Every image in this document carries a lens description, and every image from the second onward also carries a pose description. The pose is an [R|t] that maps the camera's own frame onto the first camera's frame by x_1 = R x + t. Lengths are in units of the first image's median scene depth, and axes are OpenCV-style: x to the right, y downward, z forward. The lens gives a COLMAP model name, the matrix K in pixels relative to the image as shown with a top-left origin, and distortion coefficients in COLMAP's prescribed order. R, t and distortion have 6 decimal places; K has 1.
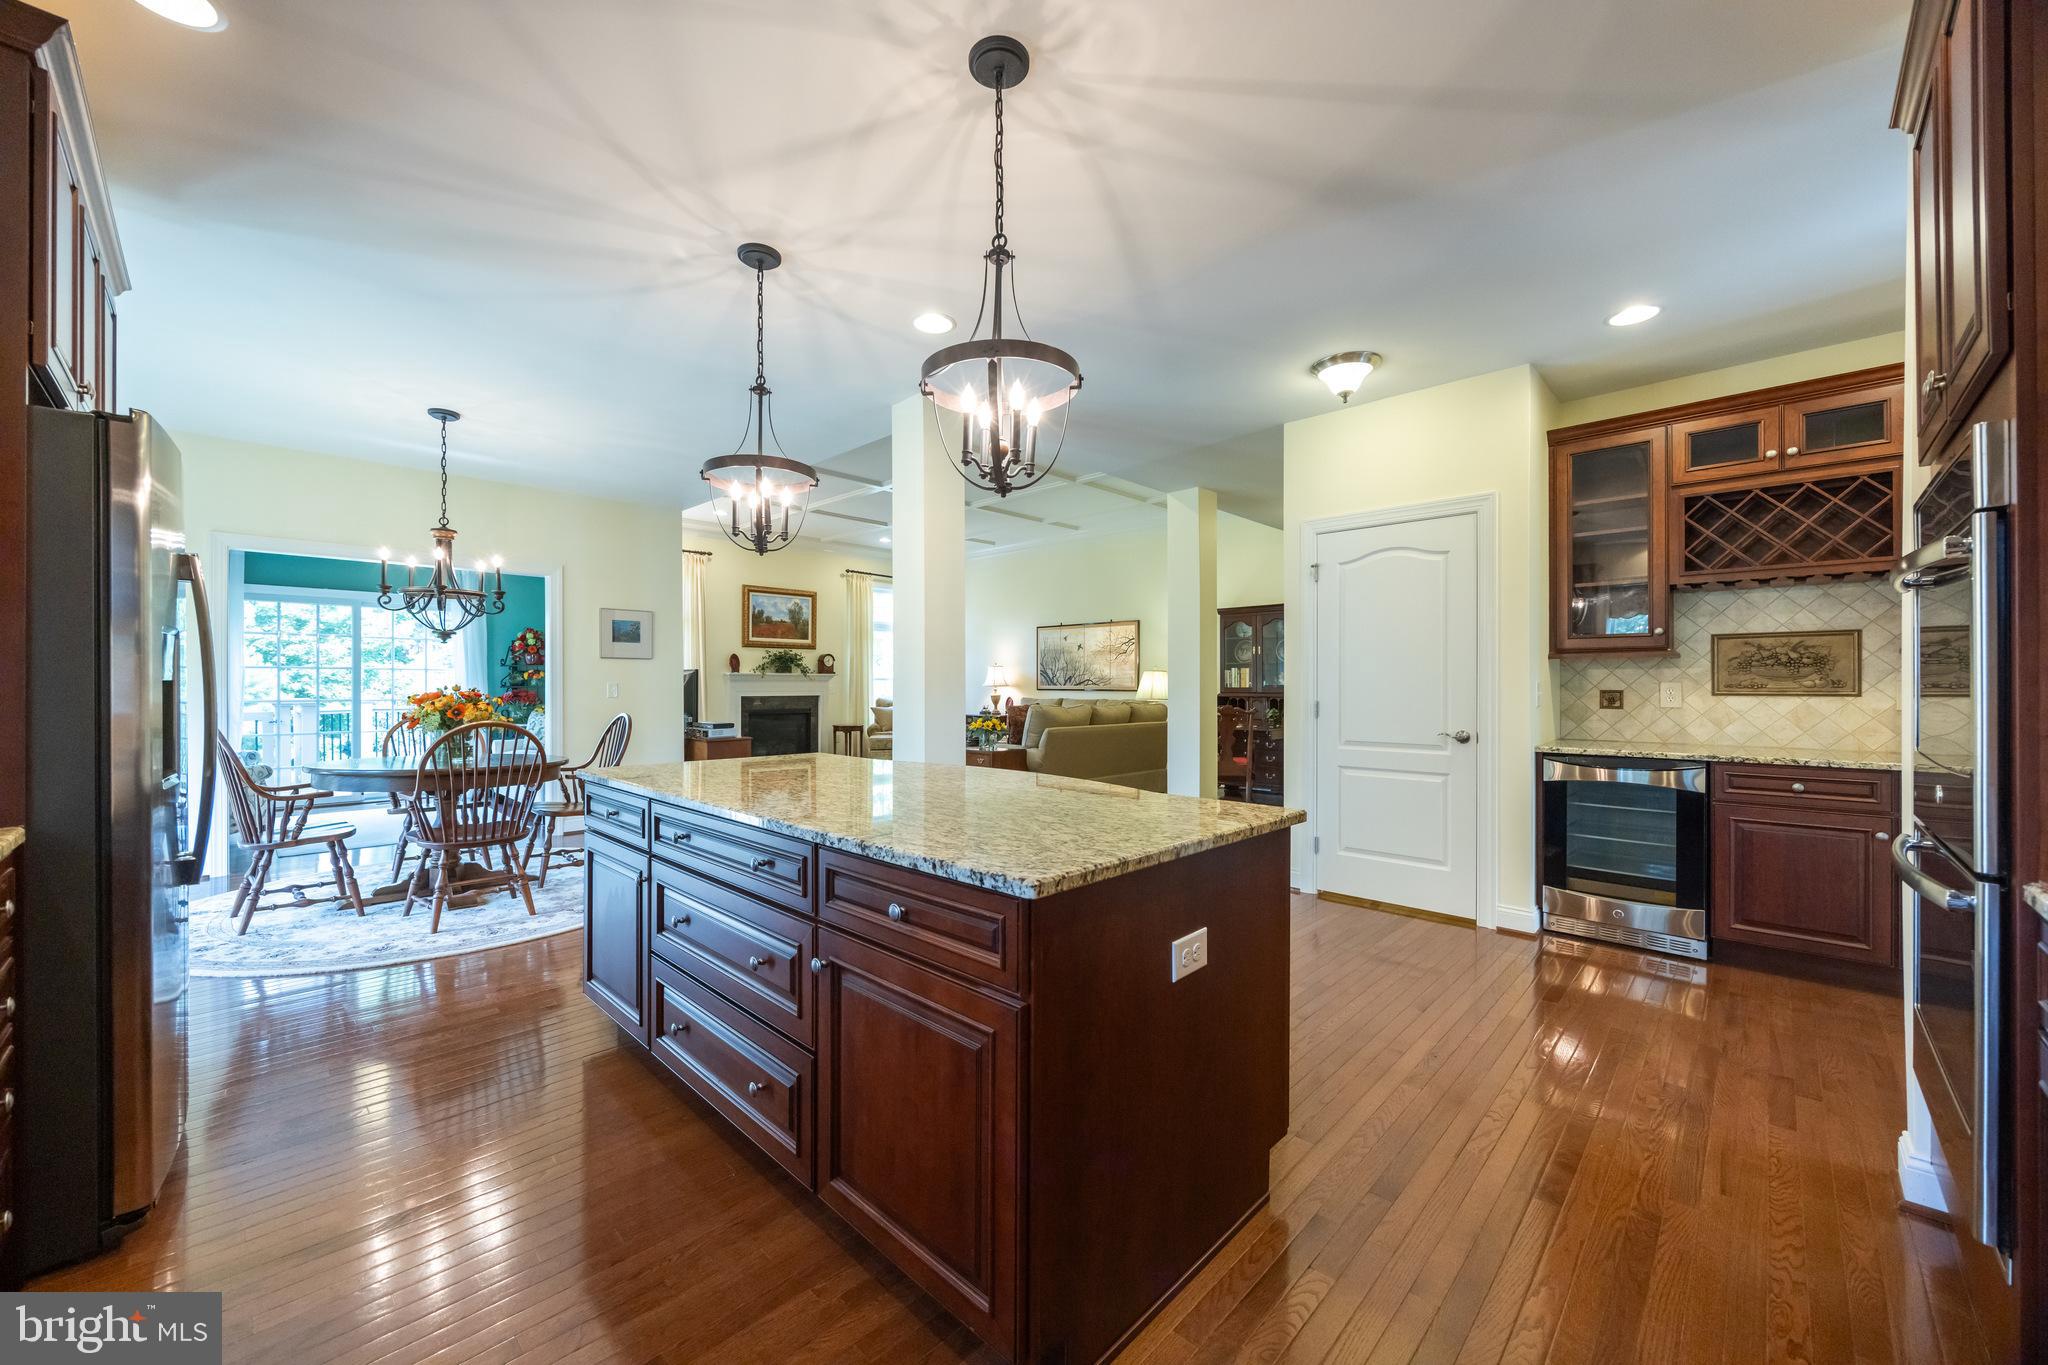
lens RADIAL K [[795.2, 0, 1013.7], [0, 795.2, 681.9], [0, 0, 1]] dist [-0.002267, -0.000263]
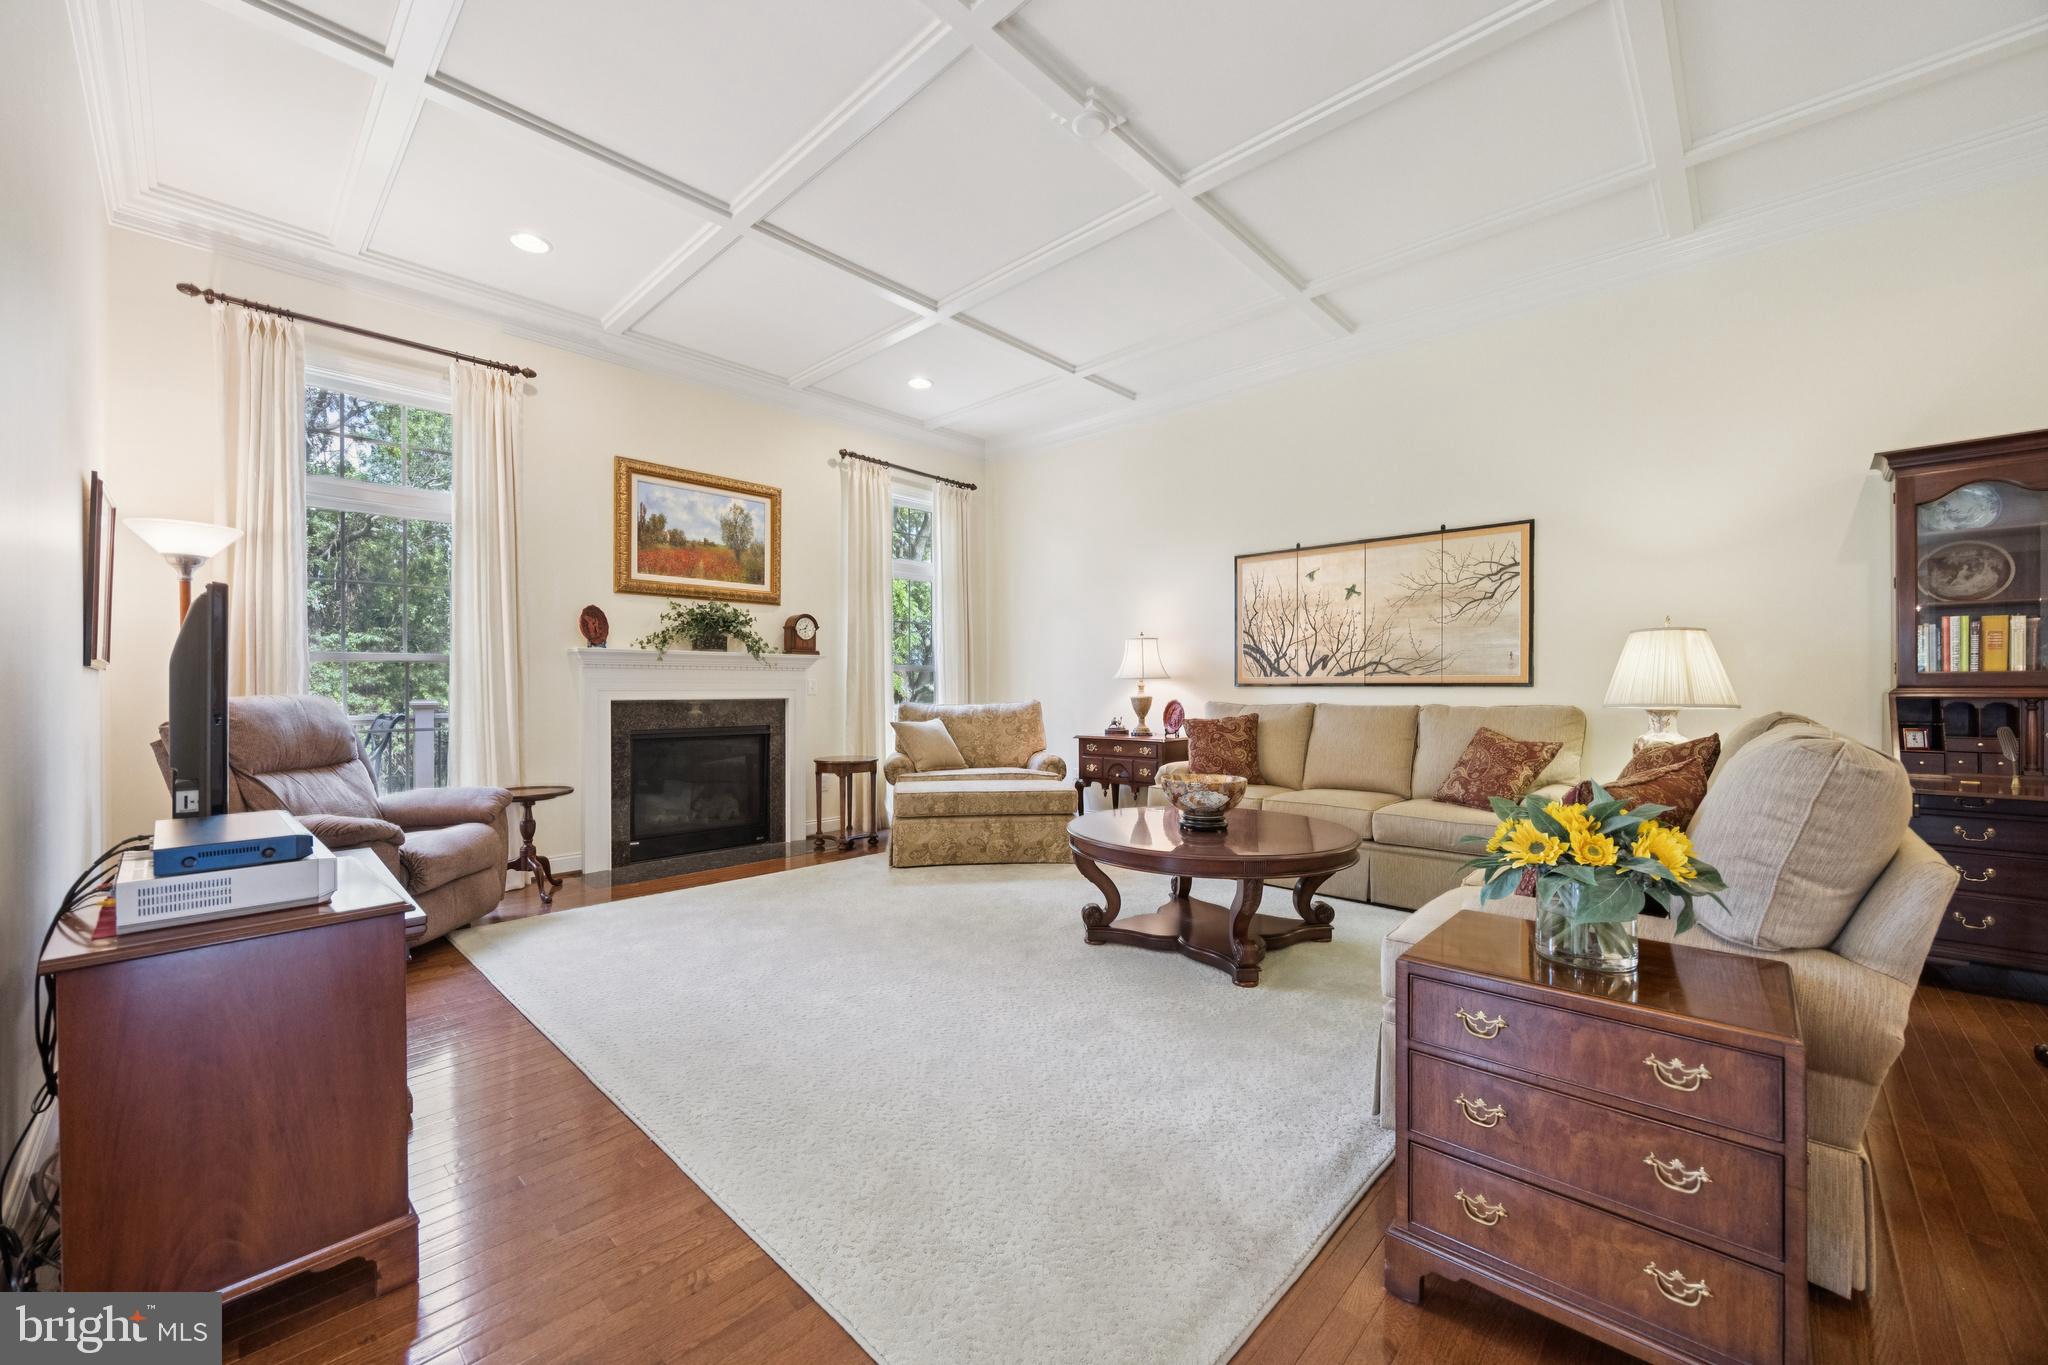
lens RADIAL K [[795.2, 0, 1013.7], [0, 795.2, 681.9], [0, 0, 1]] dist [-0.002267, -0.000263]
pose [[0.999927, -0.001656, 0.012010, -0.112546], [0.001719, 0.999985, -0.005289, 0.010054], [-0.012001, 0.005309, 0.999914, 0.518720]]
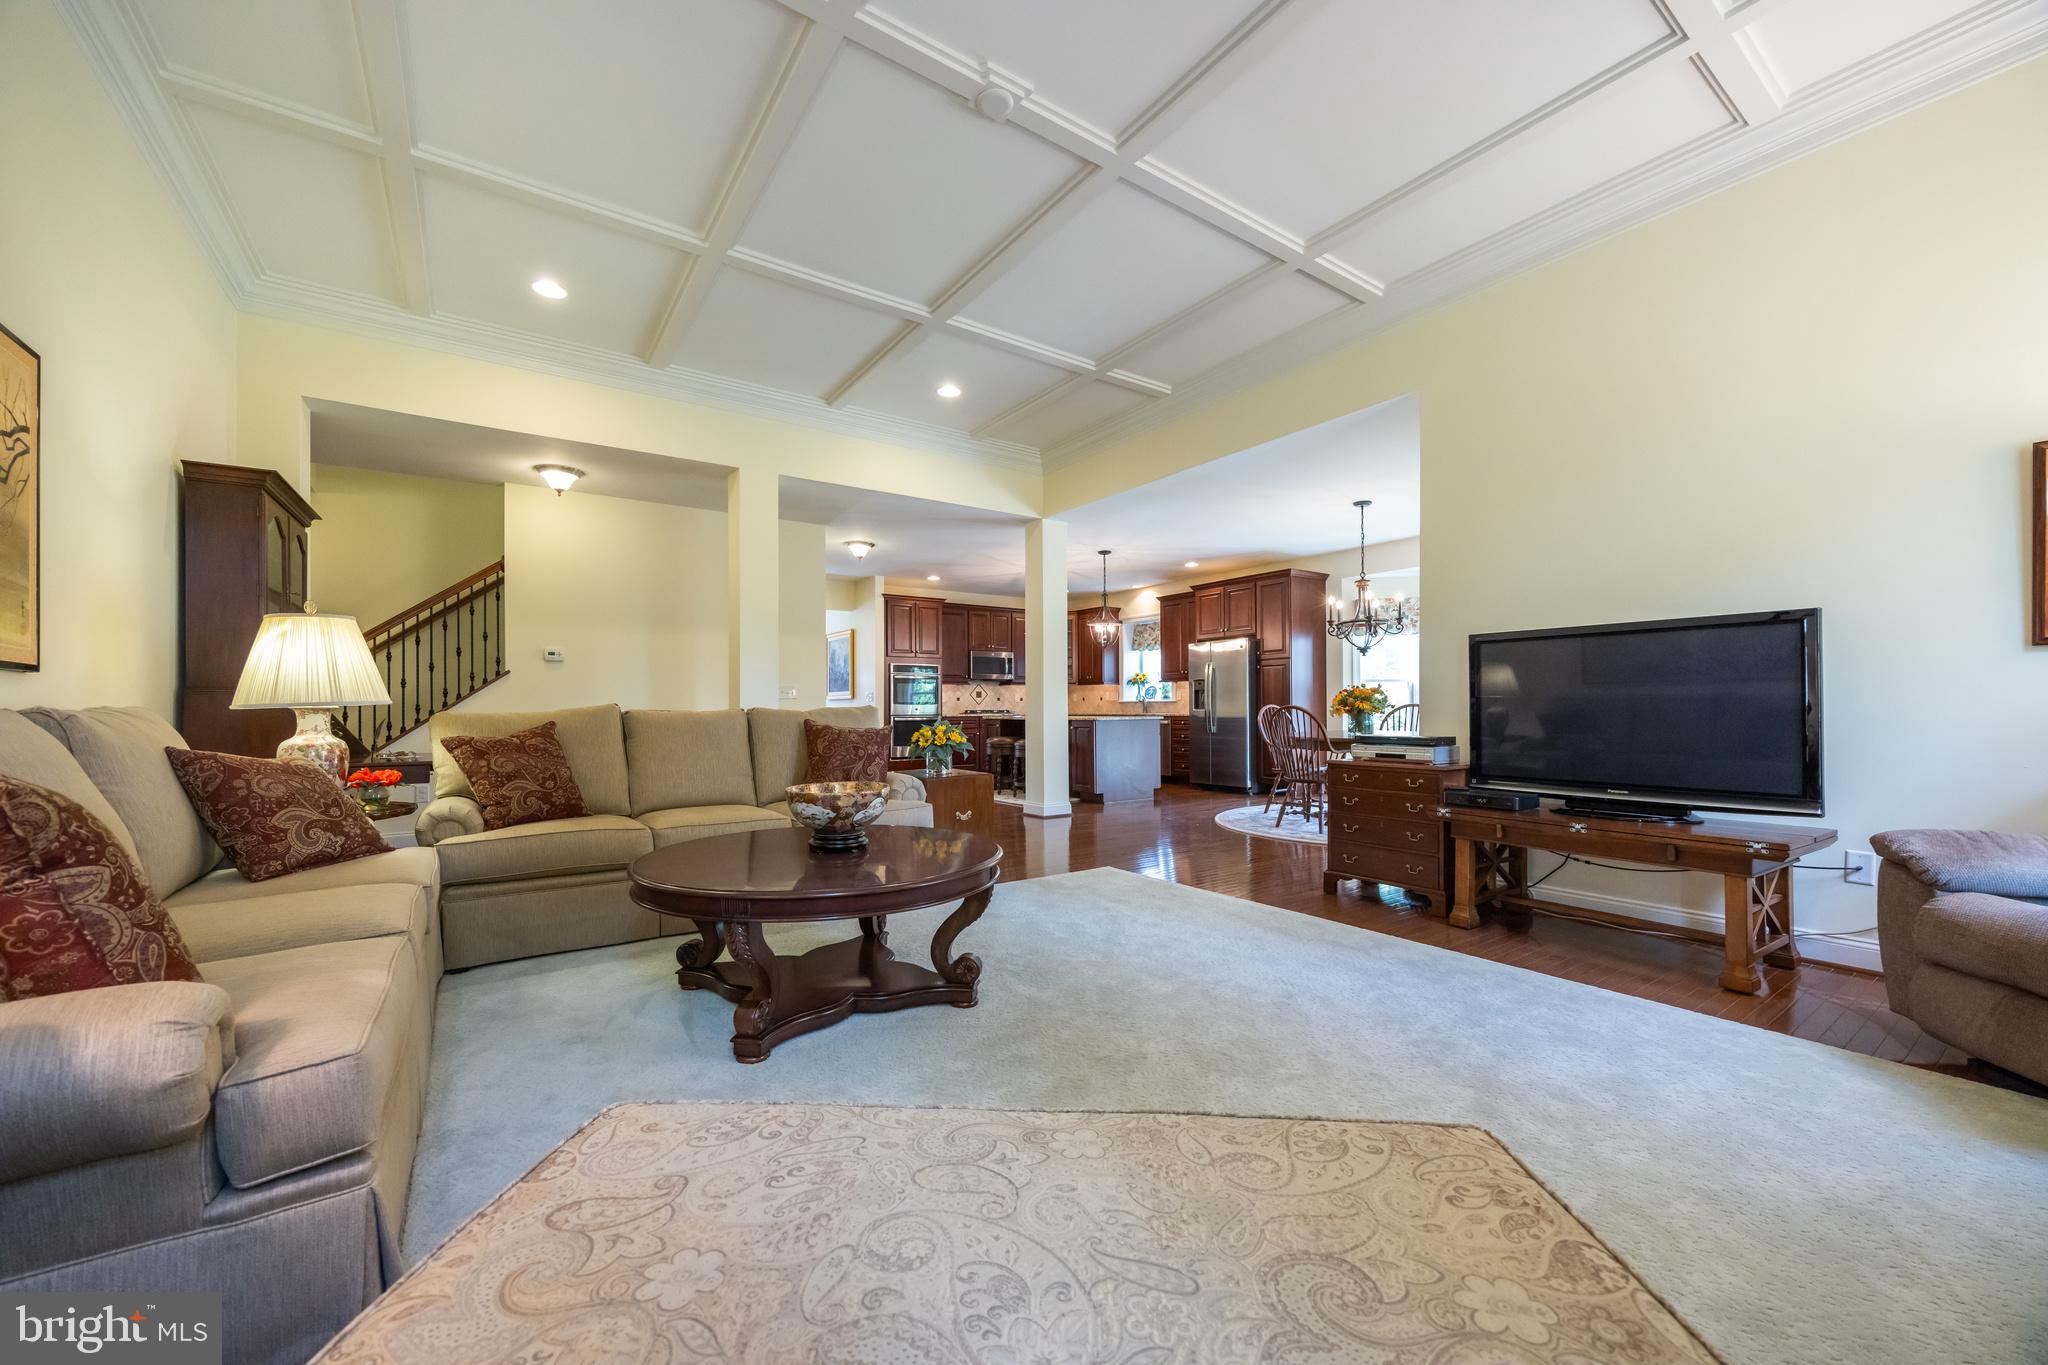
lens RADIAL K [[774.2, 0, 1018.3], [0, 774.2, 699.4], [0, 0, 1]] dist [-0.000069, -0.000080]
pose [[-0.981142, 0.007947, 0.193124, -0.139474], [0.005993, 0.999925, -0.010697, 0.020979], [-0.193195, -0.009338, -0.981116, 1.039456]]
